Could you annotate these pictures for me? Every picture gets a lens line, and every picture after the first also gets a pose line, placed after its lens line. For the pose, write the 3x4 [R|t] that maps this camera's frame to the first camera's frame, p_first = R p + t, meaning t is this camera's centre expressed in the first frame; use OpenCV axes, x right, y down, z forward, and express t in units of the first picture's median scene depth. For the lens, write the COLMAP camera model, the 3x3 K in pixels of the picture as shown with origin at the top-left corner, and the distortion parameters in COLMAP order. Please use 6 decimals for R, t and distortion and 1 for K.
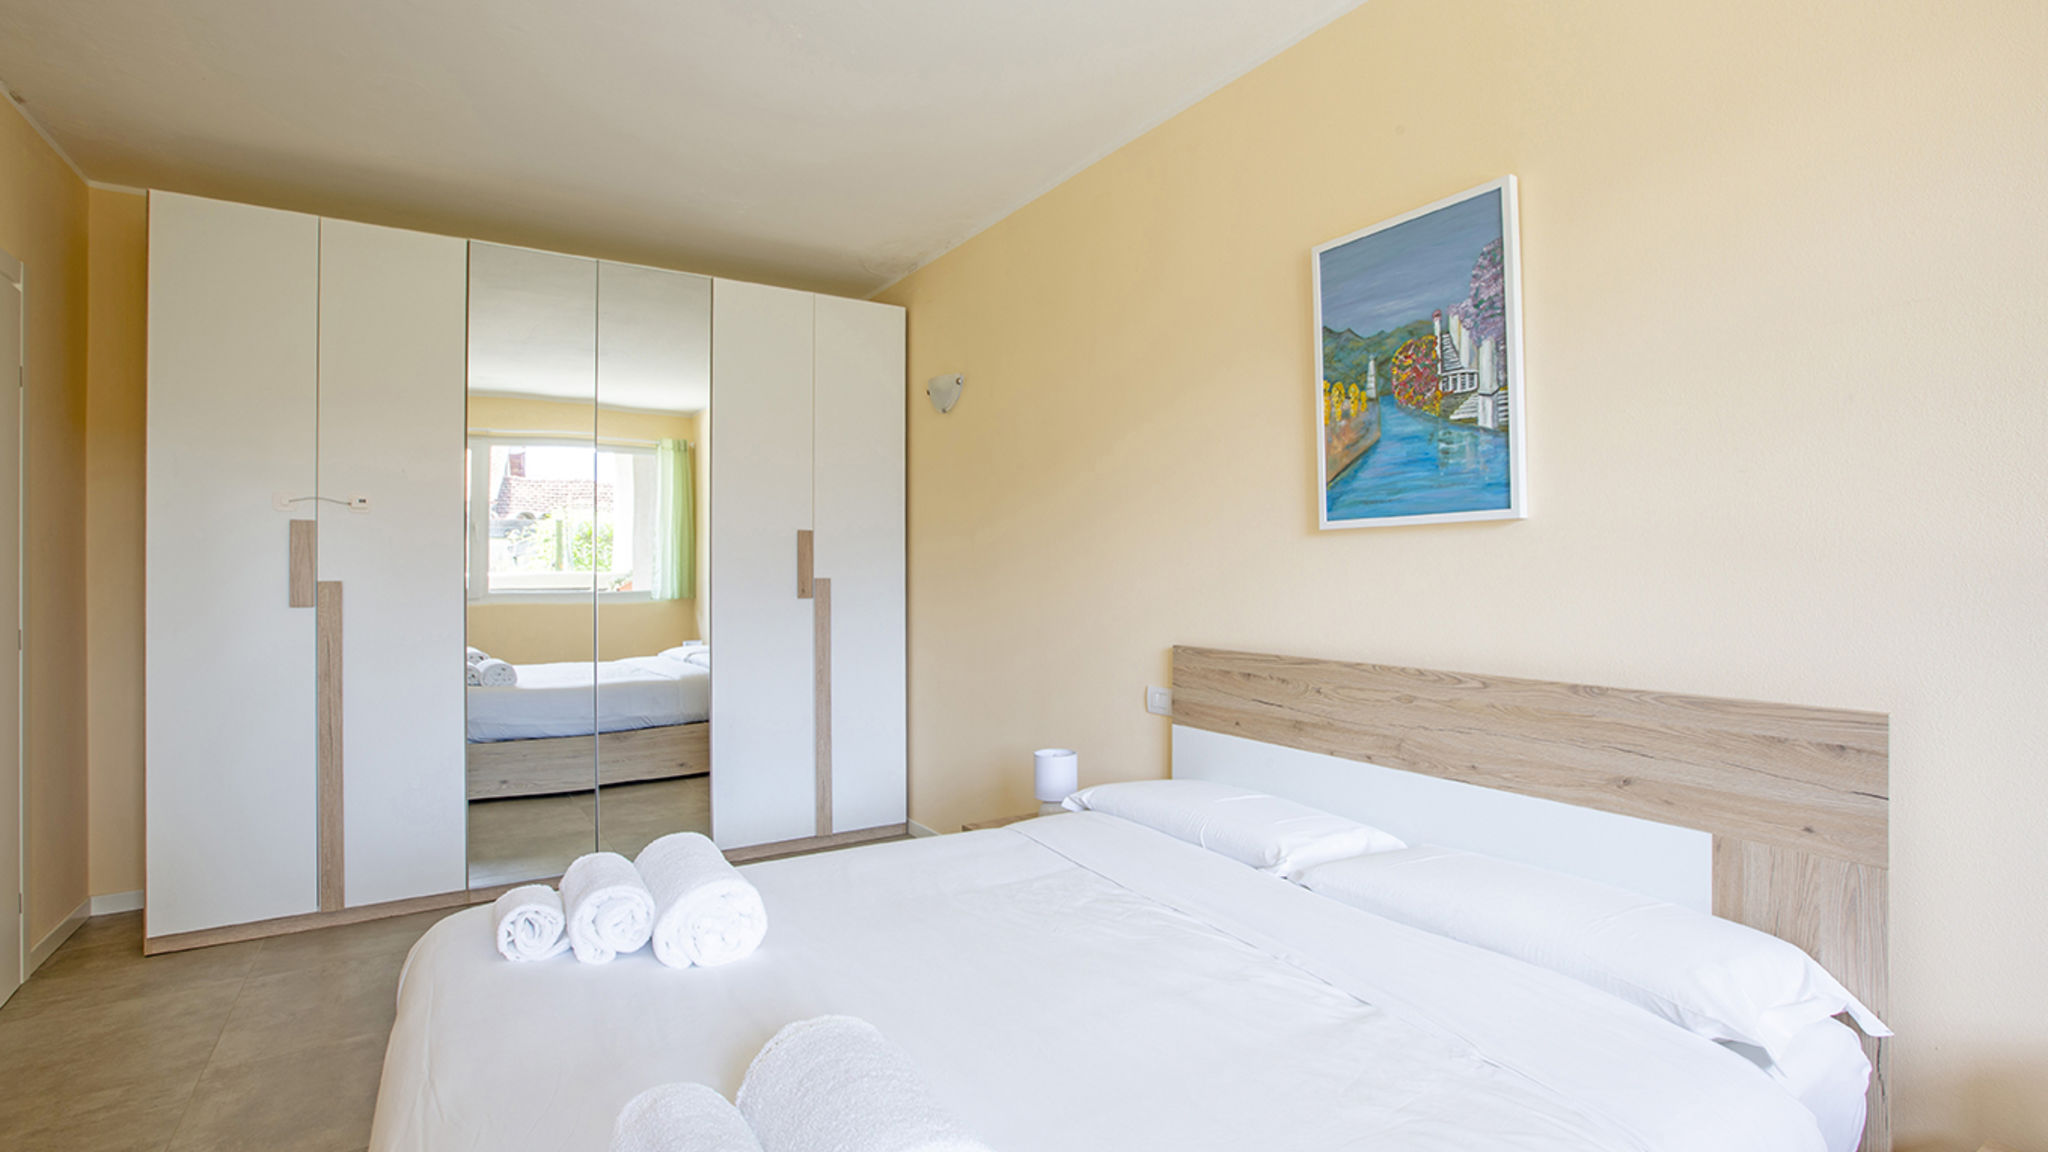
lens RADIAL K [[938.4, 0, 1019.1], [0, 938.4, 566.6], [0, 0, 1]] dist [-0.048210, 0.018914]
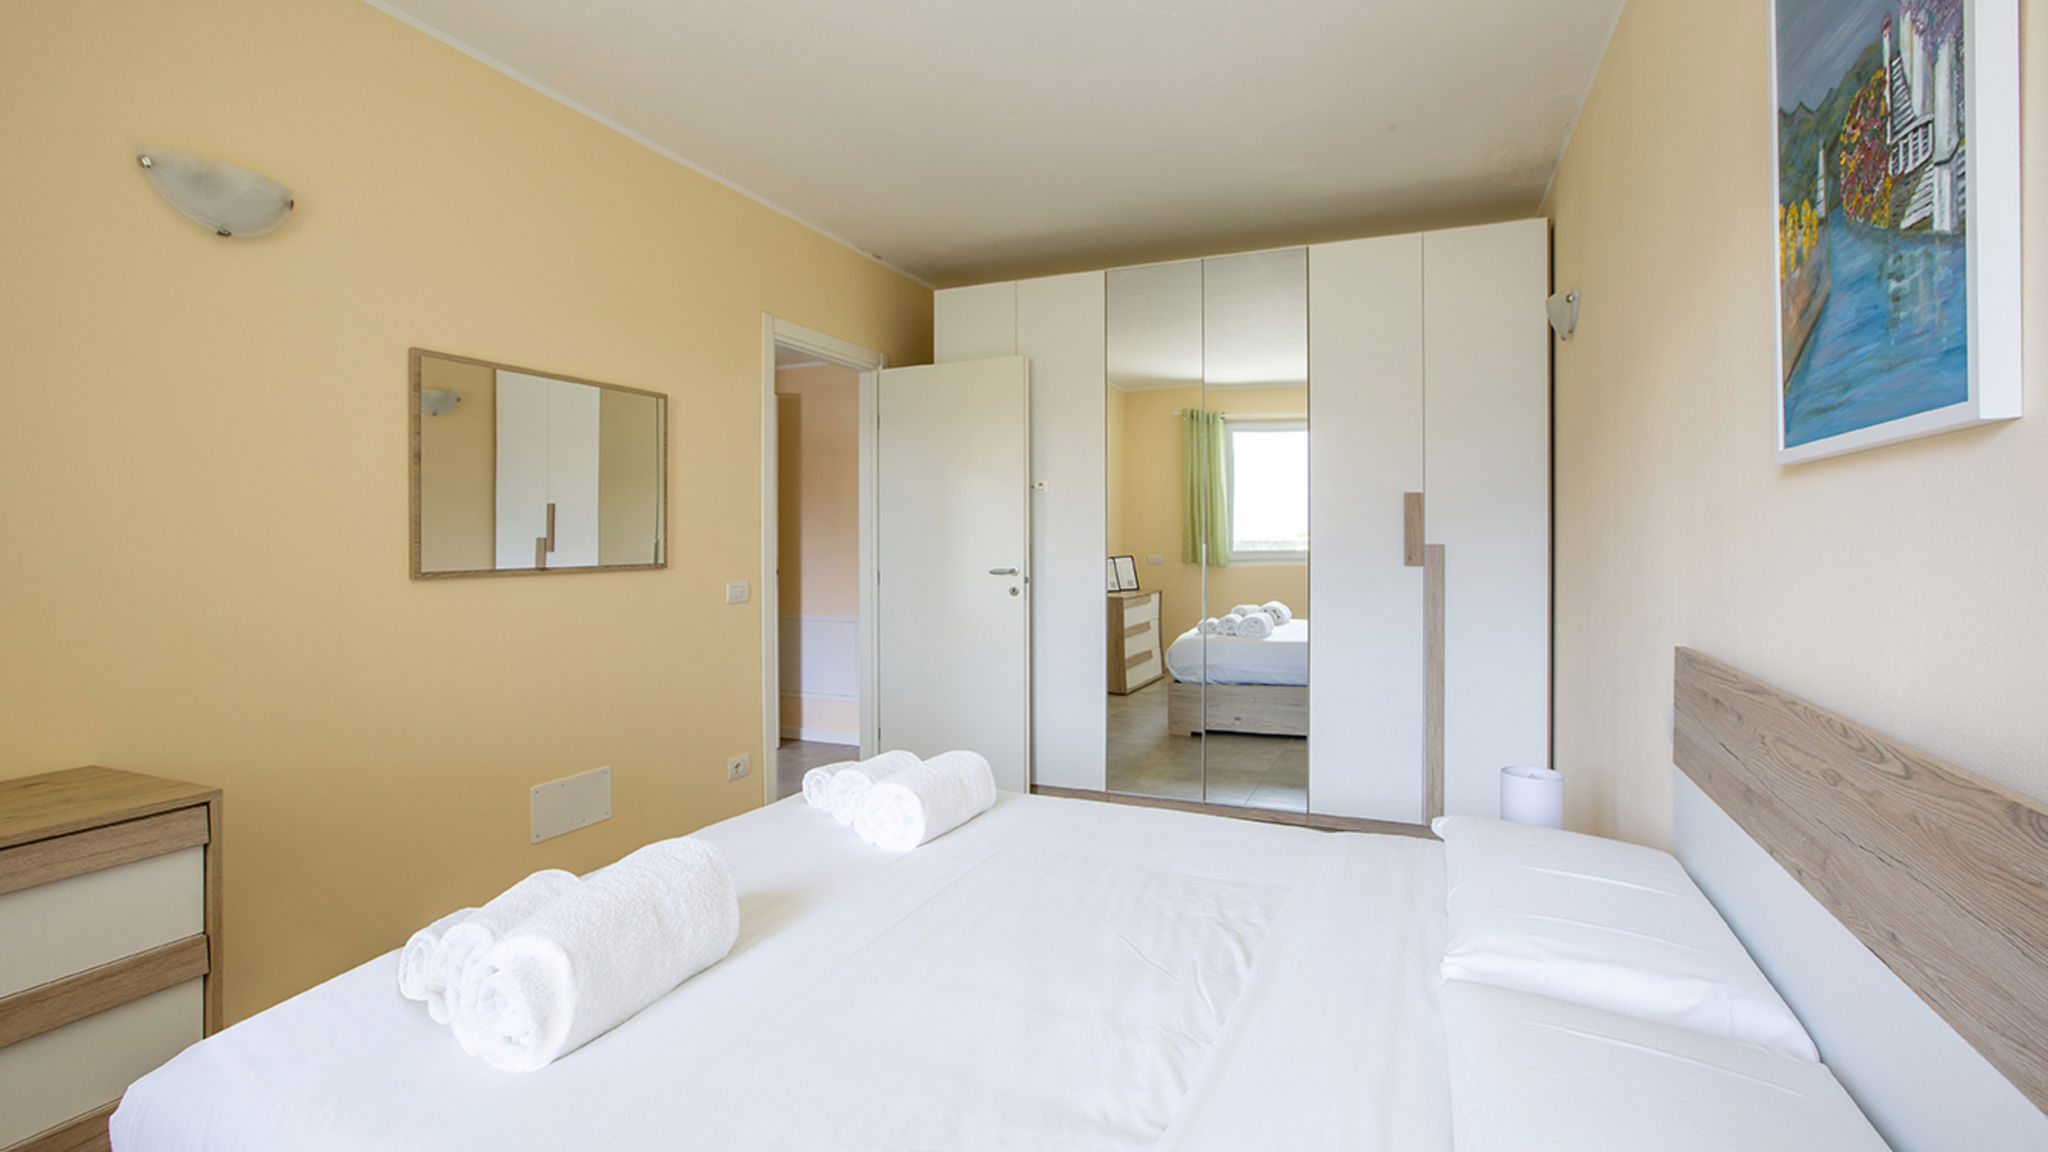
lens RADIAL K [[917.7, 0, 1015.4], [0, 917.7, 538.8], [0, 0, 1]] dist [-0.000927, 0.013768]
pose [[0.569391, 0.000798, -0.822066, 0.569403], [0.005074, 0.999977, 0.004485, 0.001599], [0.822051, -0.006725, 0.569374, 0.308906]]
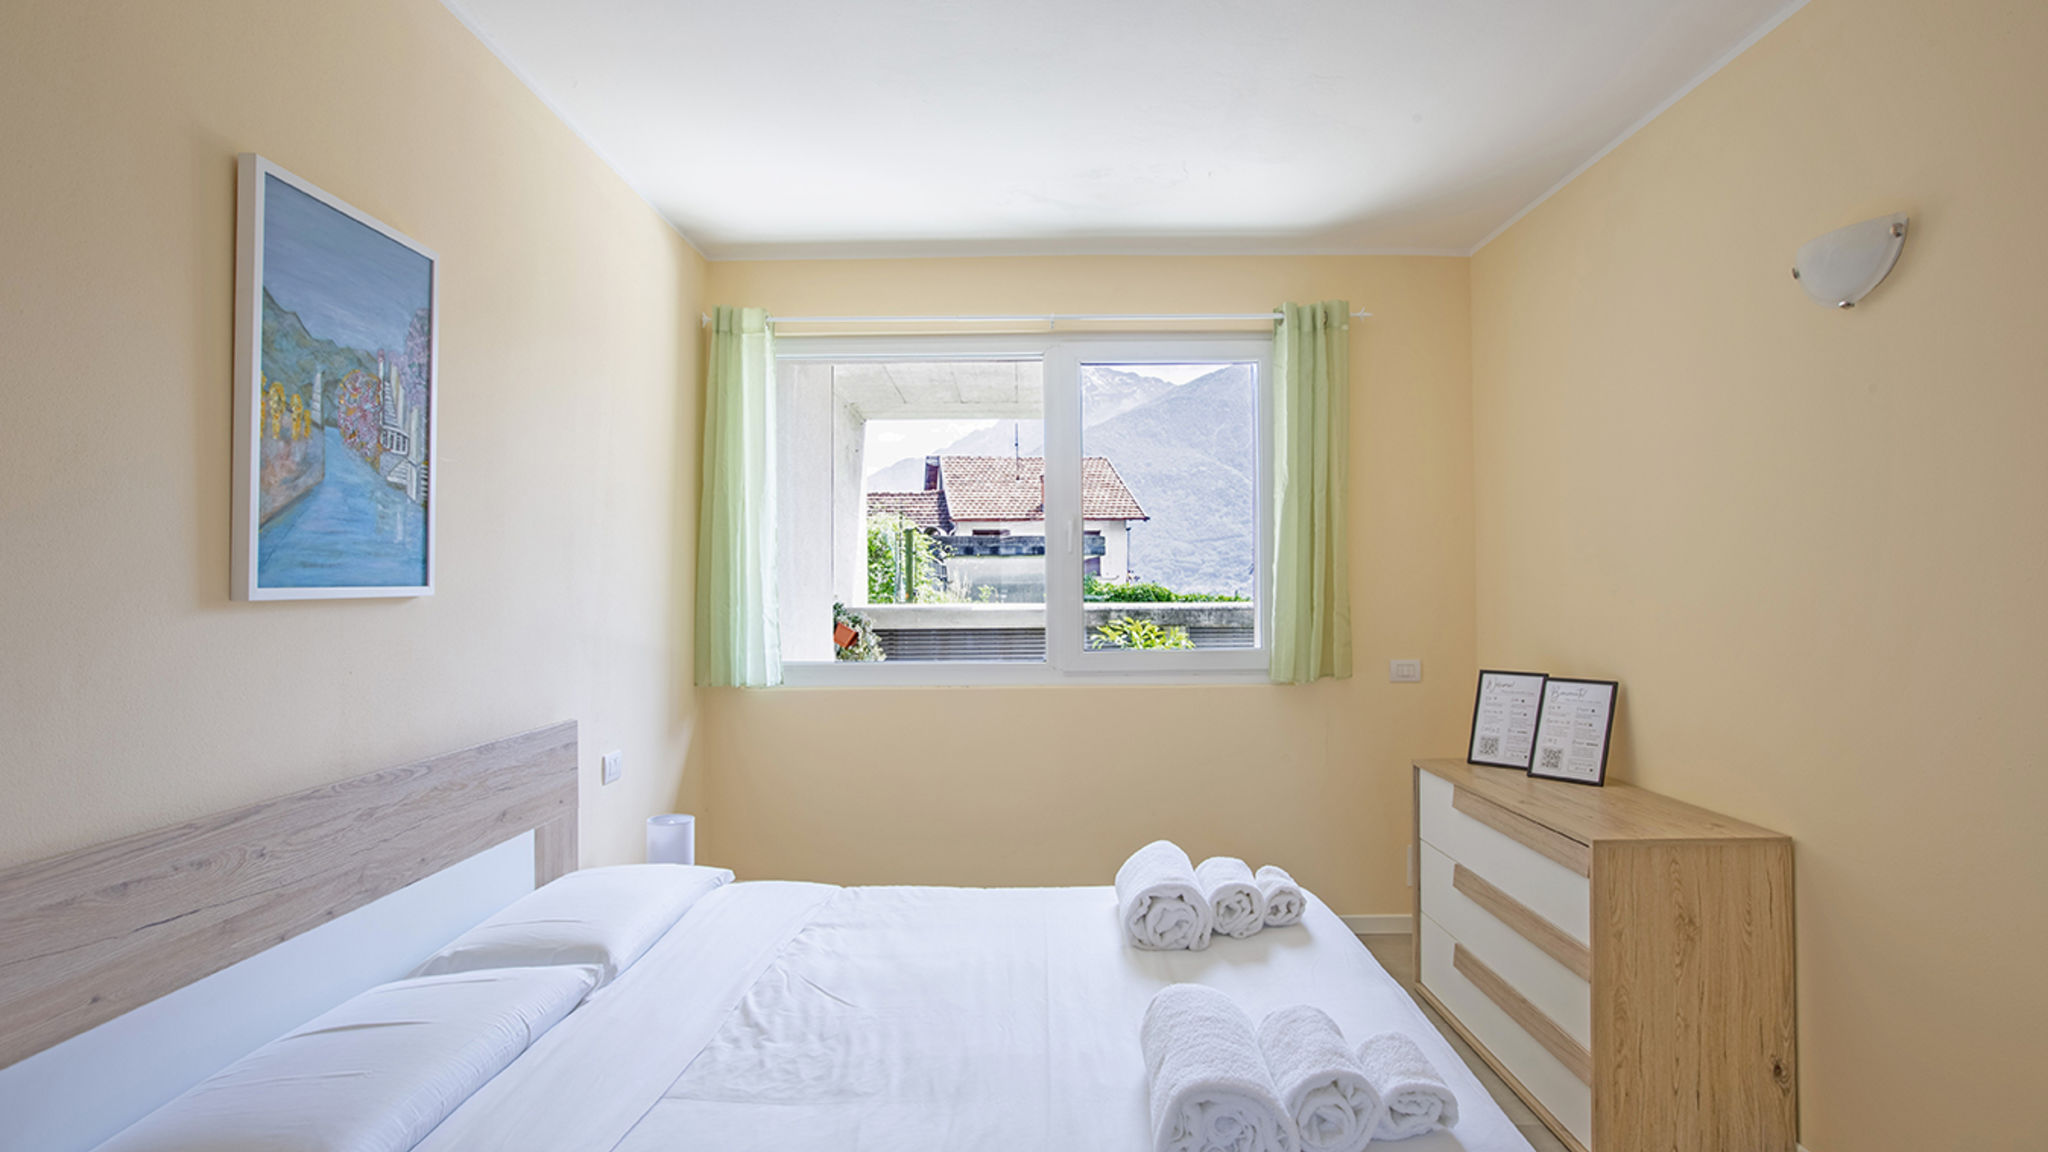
lens RADIAL K [[1085.8, 0, 1024.0], [0, 1085.8, 576.0], [0, 0, 1]] dist [-0.000996, -0.000044]
pose [[-0.840084, 0.017636, 0.542170, -0.563825], [0.009272, 0.999792, -0.018155, -0.041202], [-0.542377, -0.010225, -0.840073, 1.448672]]
